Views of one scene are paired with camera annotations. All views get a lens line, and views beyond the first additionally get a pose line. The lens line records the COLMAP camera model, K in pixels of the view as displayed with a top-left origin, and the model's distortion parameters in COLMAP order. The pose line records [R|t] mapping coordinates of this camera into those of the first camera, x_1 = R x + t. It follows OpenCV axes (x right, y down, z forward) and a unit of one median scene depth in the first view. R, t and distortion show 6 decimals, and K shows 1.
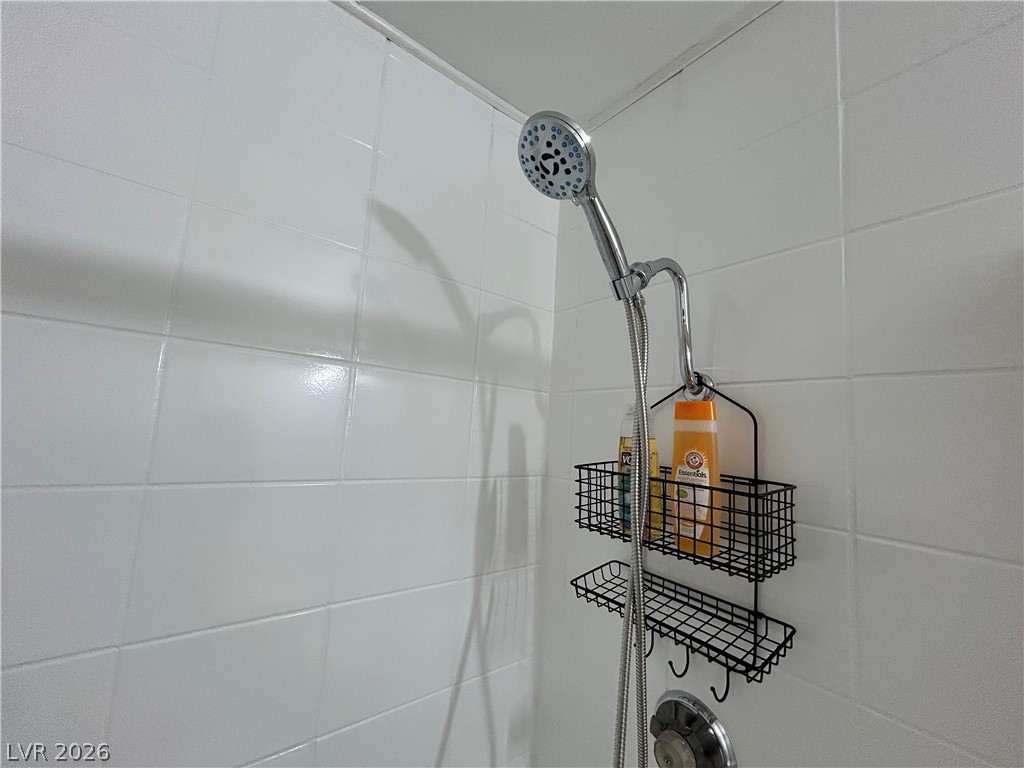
lens RADIAL K [[411.2, 0, 512.2], [0, 411.2, 384.1], [0, 0, 1]] dist [-0.004606, 0.001434]
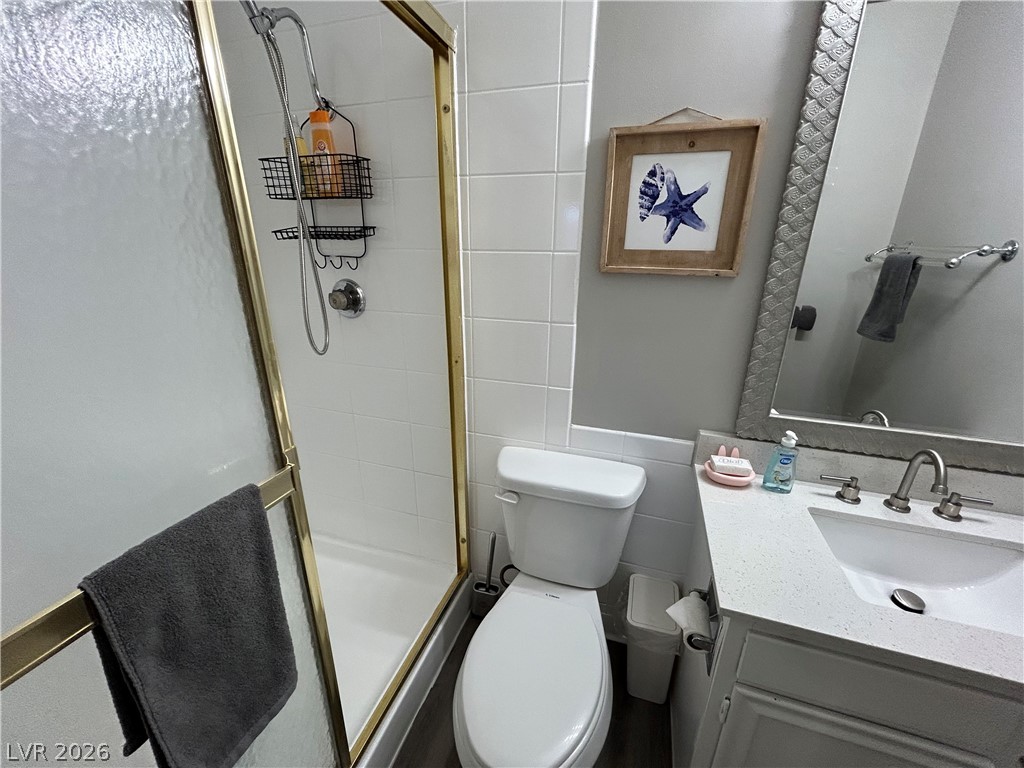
lens RADIAL K [[411.2, 0, 511.6], [0, 411.2, 395.2], [0, 0, 1]] dist [-0.004606, 0.001434]
pose [[0.812347, -0.253056, 0.525409, -0.149869], [-0.026711, 0.883856, 0.466995, 0.280721], [-0.582562, -0.393397, 0.711239, -1.331045]]
